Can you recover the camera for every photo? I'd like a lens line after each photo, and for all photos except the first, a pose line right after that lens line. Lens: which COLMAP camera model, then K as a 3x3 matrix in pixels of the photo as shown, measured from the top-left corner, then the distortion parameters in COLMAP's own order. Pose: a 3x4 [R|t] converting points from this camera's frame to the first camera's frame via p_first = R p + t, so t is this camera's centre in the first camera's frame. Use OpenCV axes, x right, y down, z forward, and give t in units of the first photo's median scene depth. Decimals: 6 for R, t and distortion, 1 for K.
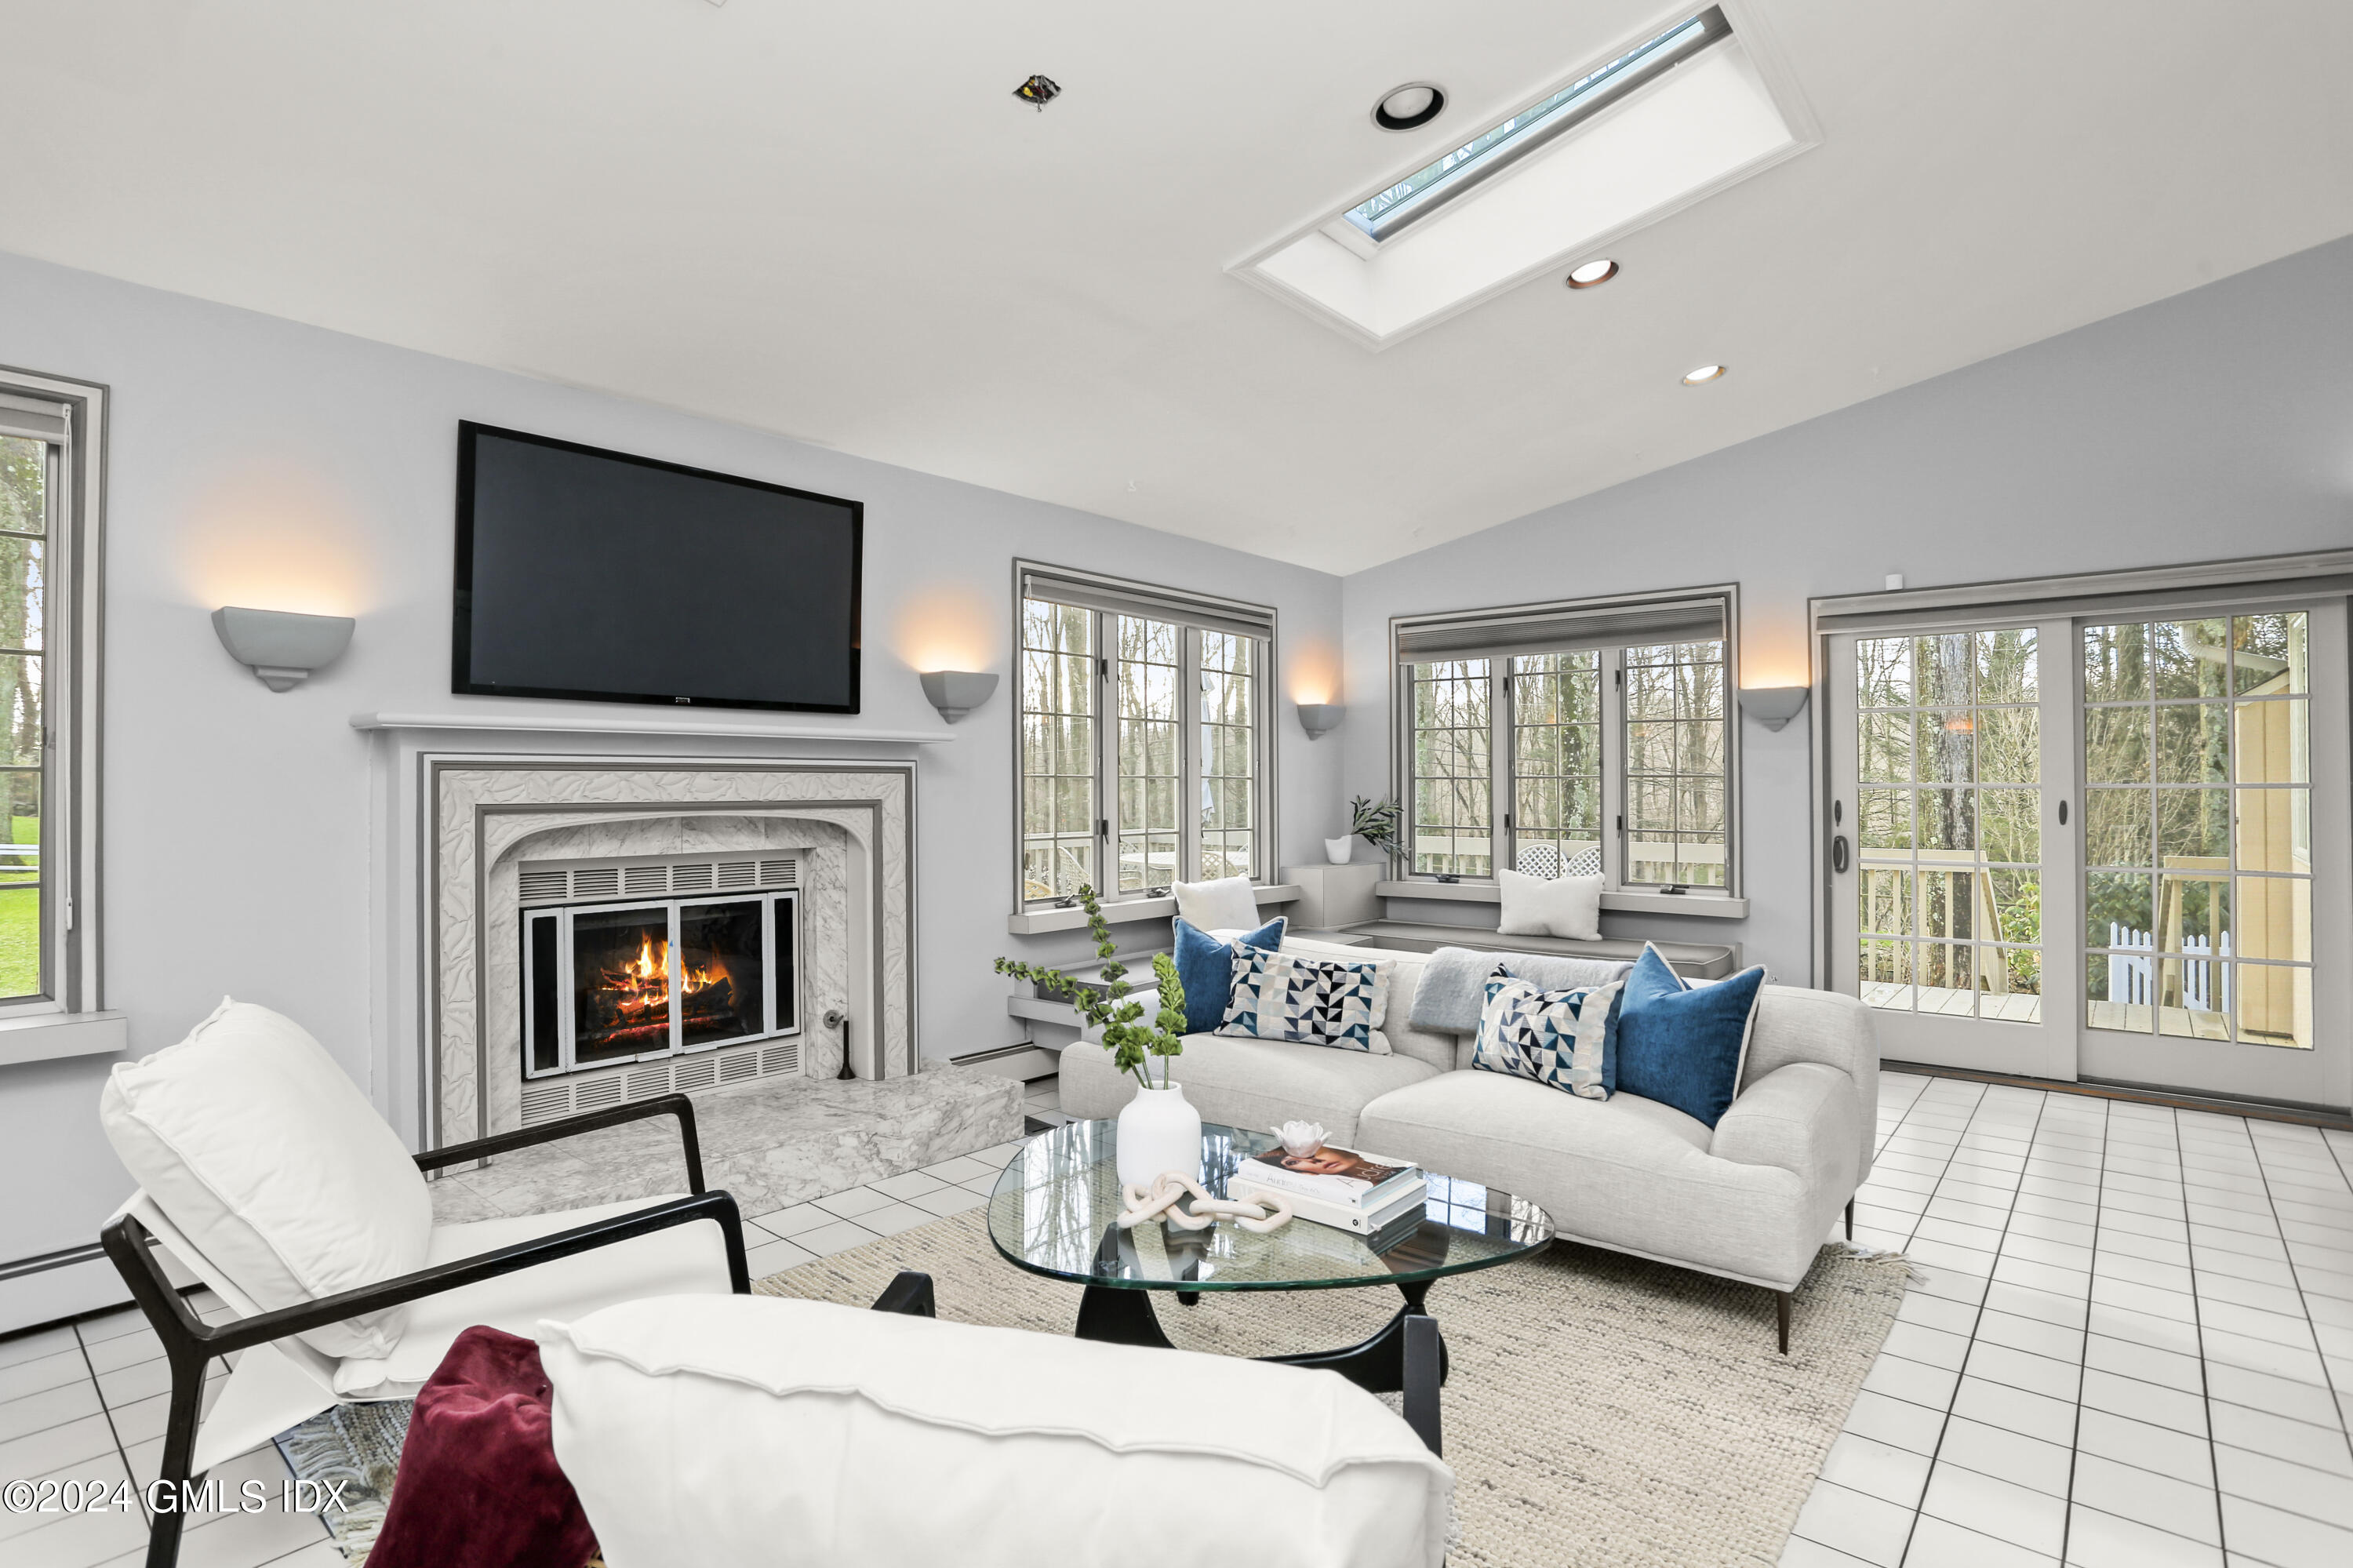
lens RADIAL K [[1178.3, 0, 1169.3], [0, 1178.3, 793.5], [0, 0, 1]] dist [-0.081638, 0.041701]
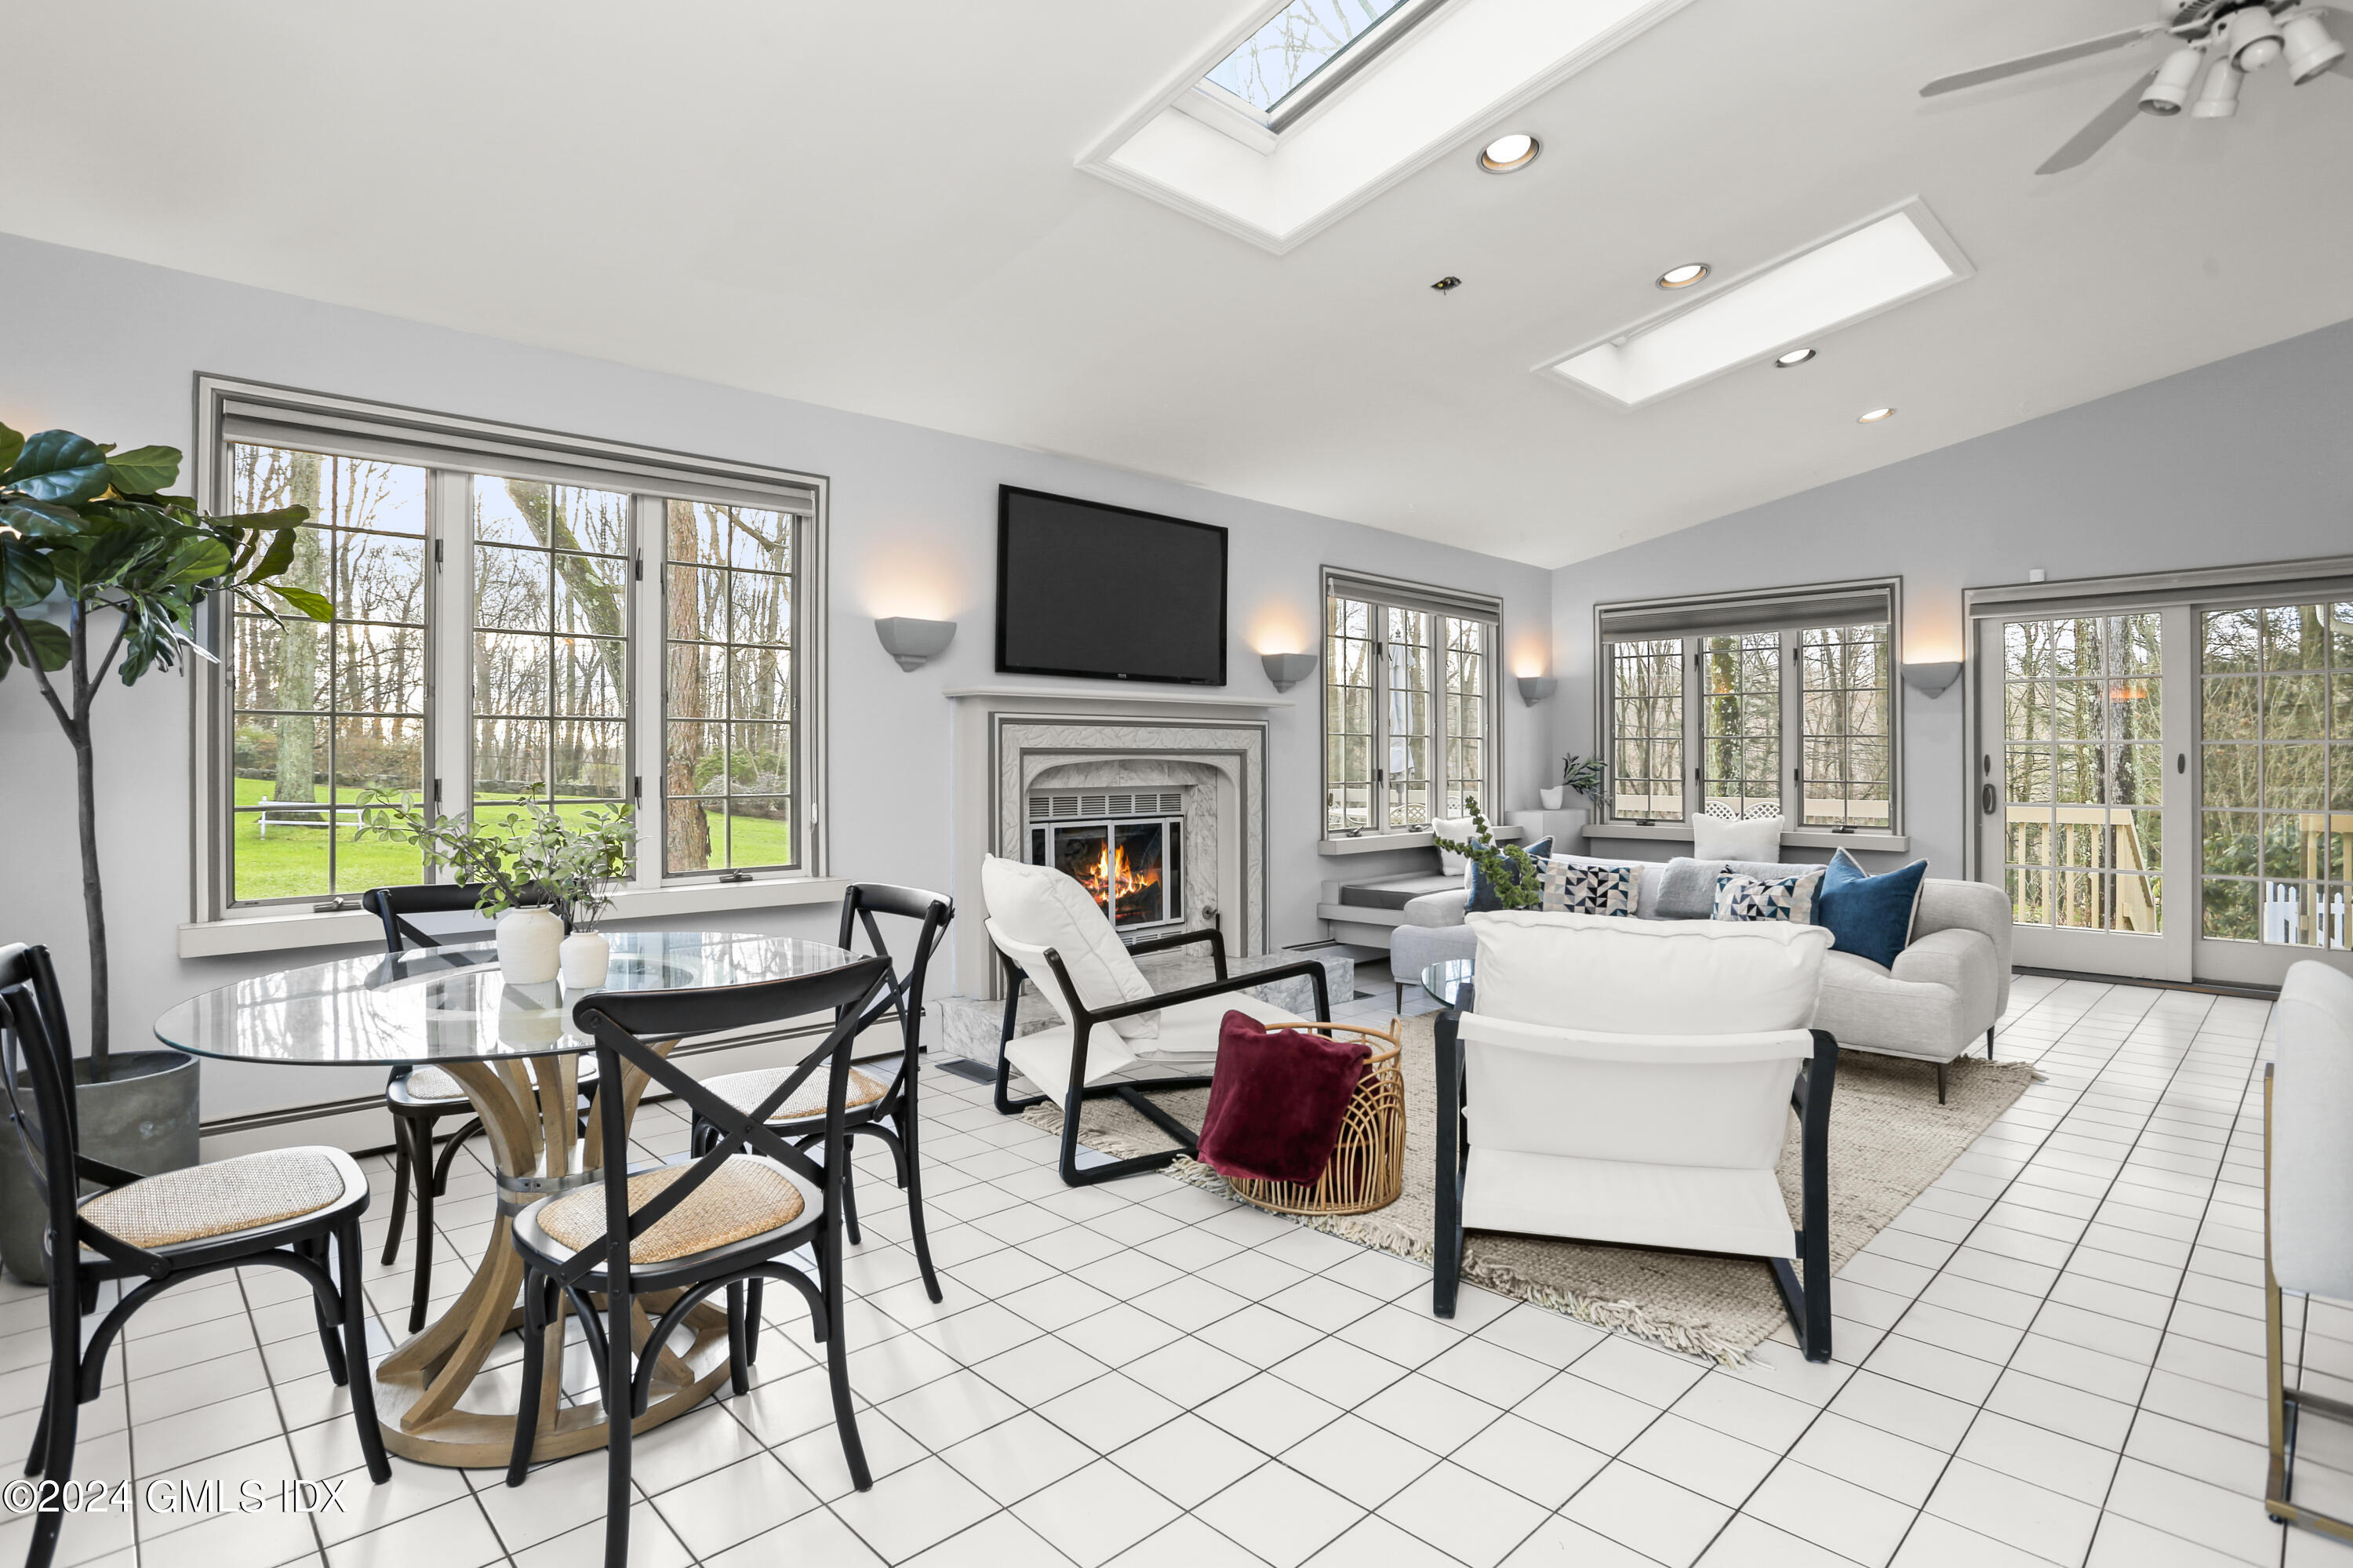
lens RADIAL K [[1176.4, 0, 1173.9], [0, 1176.4, 773.3], [0, 0, 1]] dist [-0.074295, 0.033064]
pose [[0.995108, 0.002940, -0.098752, -0.191351], [-0.002289, 0.999975, 0.006702, 0.023783], [0.098769, -0.006443, 0.995090, -0.352563]]
